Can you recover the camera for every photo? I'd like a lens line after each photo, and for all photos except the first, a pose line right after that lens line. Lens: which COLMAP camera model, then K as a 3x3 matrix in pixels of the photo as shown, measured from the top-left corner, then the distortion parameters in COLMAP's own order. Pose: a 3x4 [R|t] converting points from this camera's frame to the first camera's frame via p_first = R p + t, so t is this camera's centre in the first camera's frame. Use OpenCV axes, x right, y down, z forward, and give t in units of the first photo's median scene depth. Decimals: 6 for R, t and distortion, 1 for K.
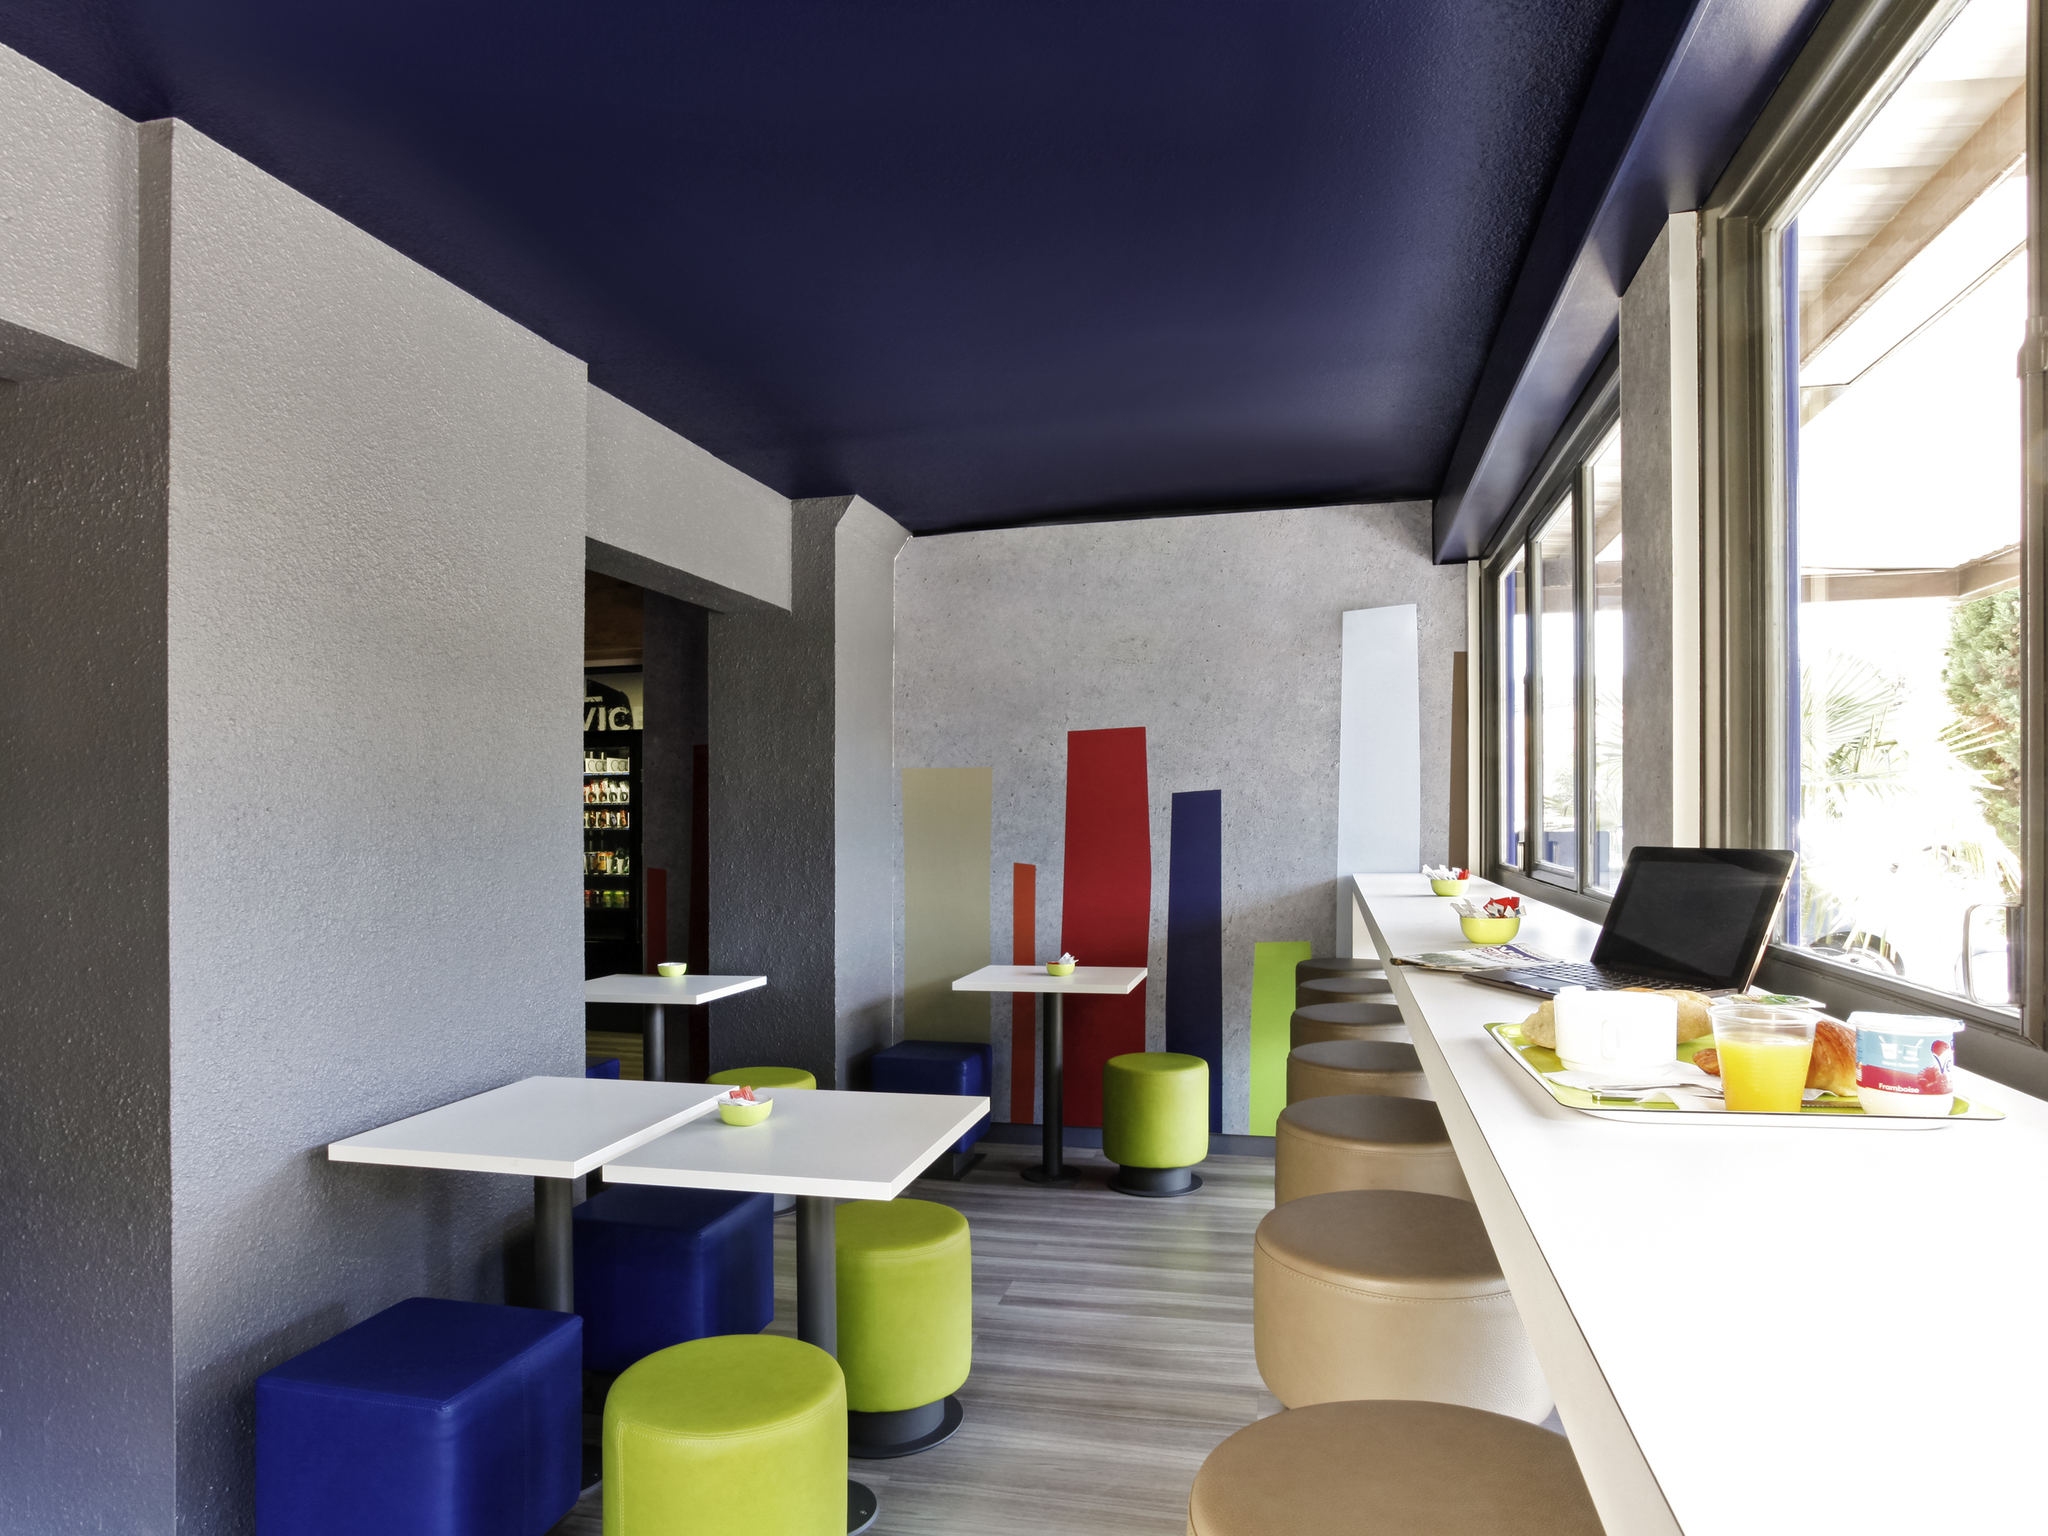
lens RADIAL K [[1259.0, 0, 1023.2], [0, 1259.0, 804.6], [0, 0, 1]] dist [-0.003216, 0.000340]
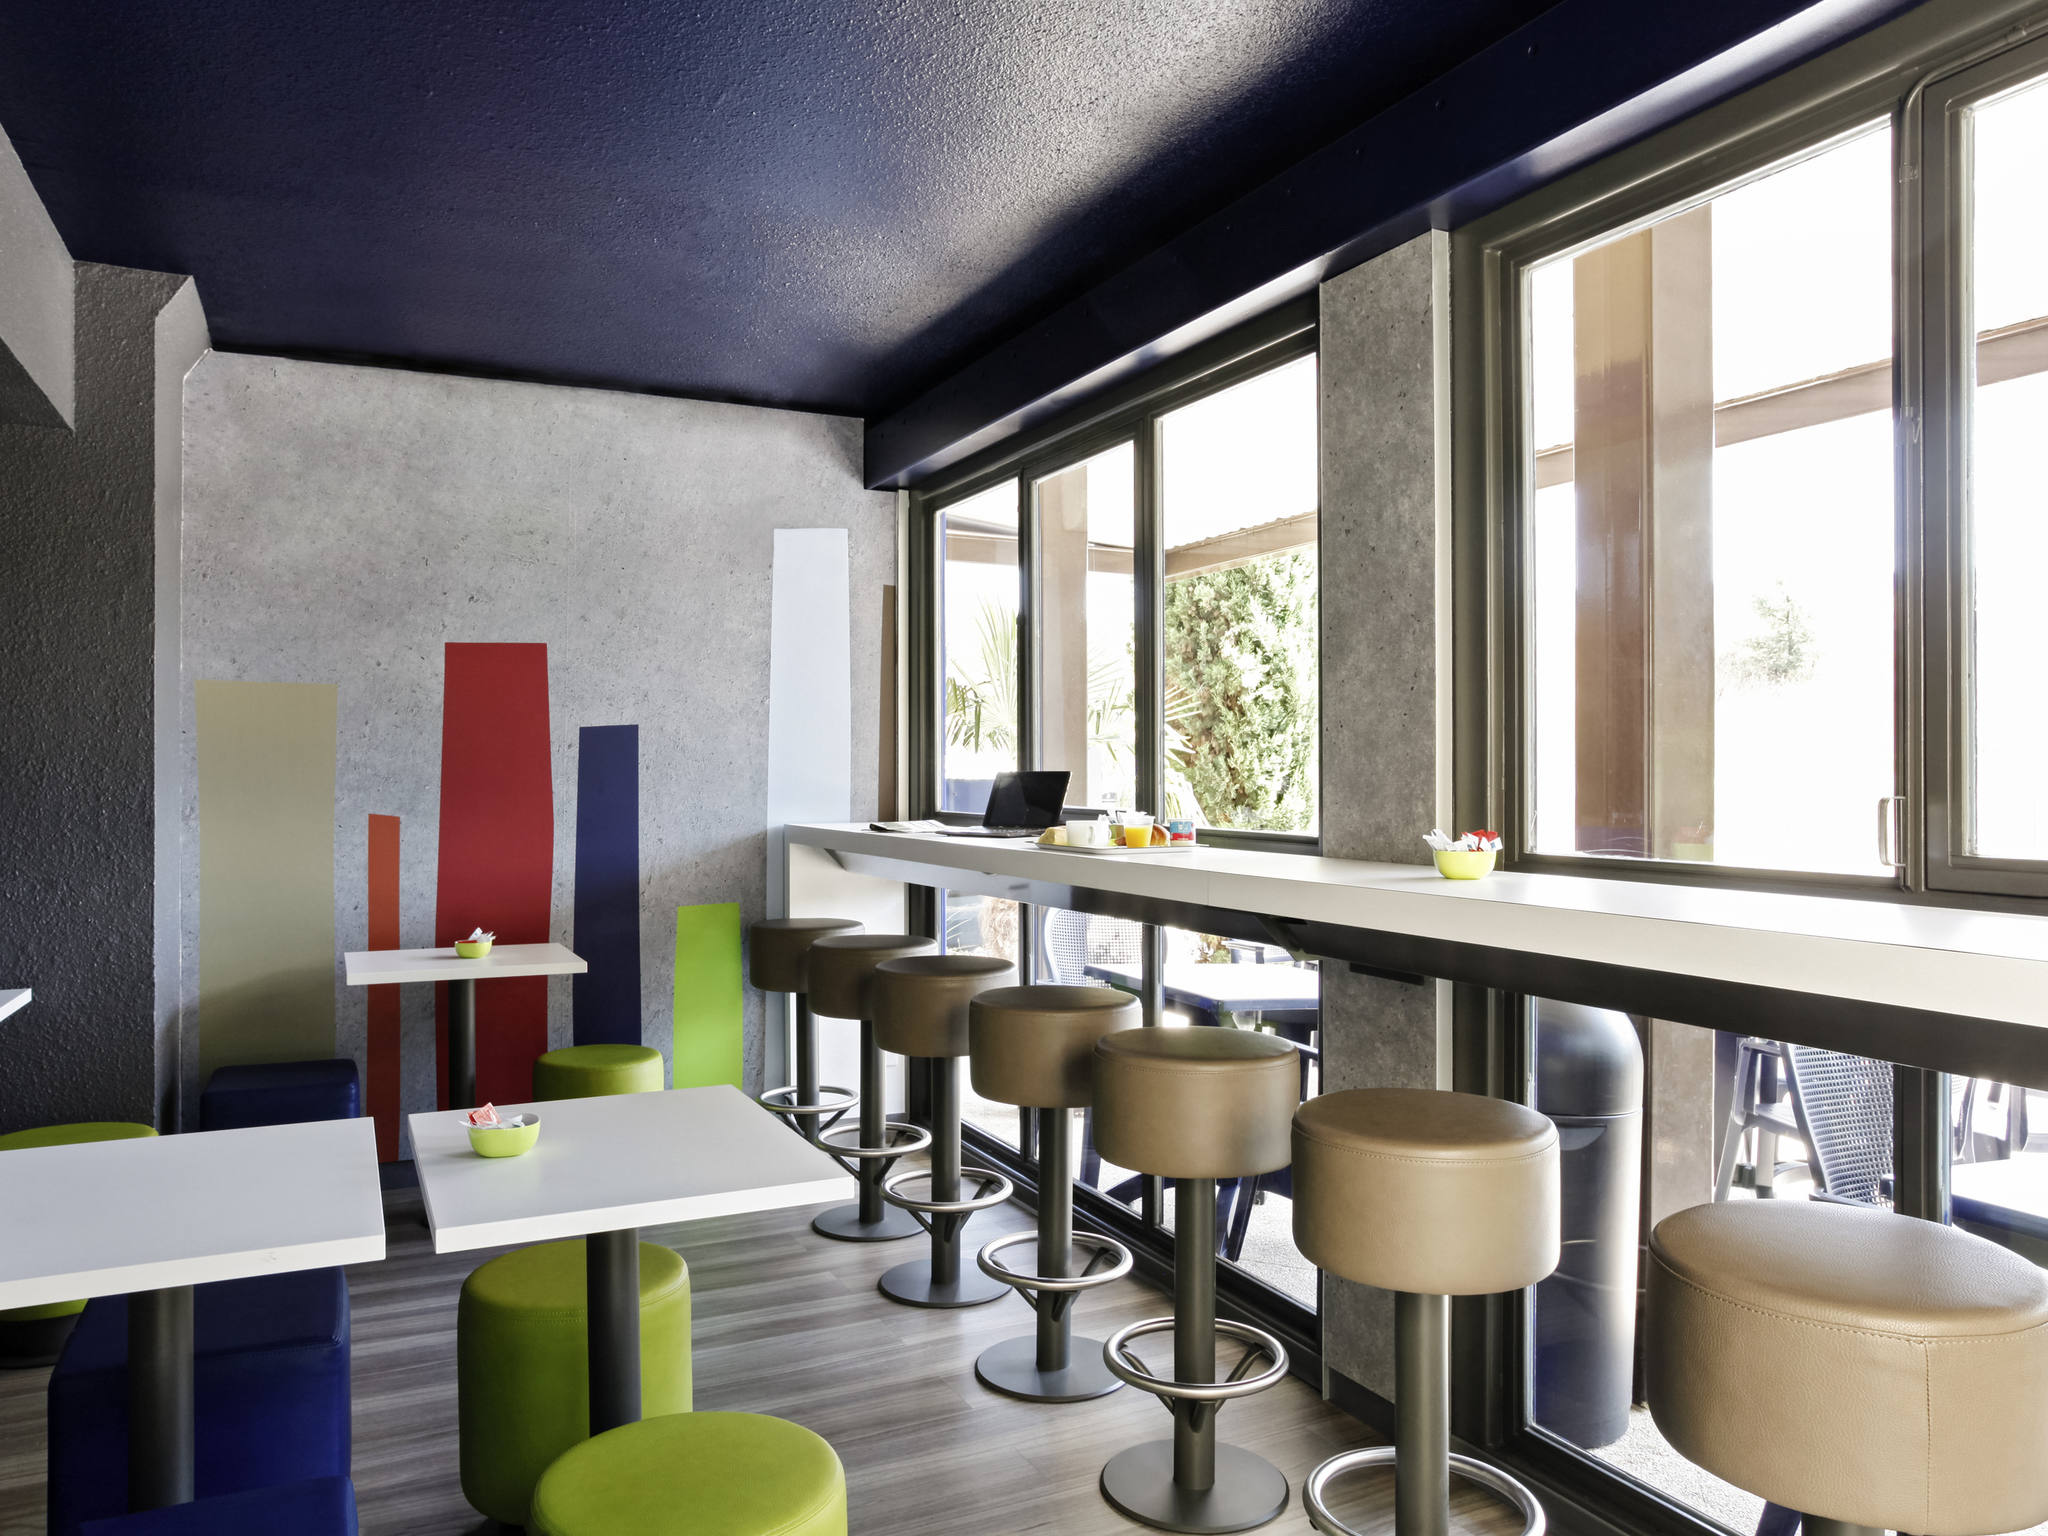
lens RADIAL K [[1472.2, 0, 1024.0], [0, 1472.2, 768.0], [0, 0, 1]] dist [0.001283, 0.008528]
pose [[0.784689, 0.014613, 0.619717, -0.247075], [-0.014916, 0.999878, -0.004690, 0.017490], [-0.619710, -0.005563, 0.784811, 0.077705]]
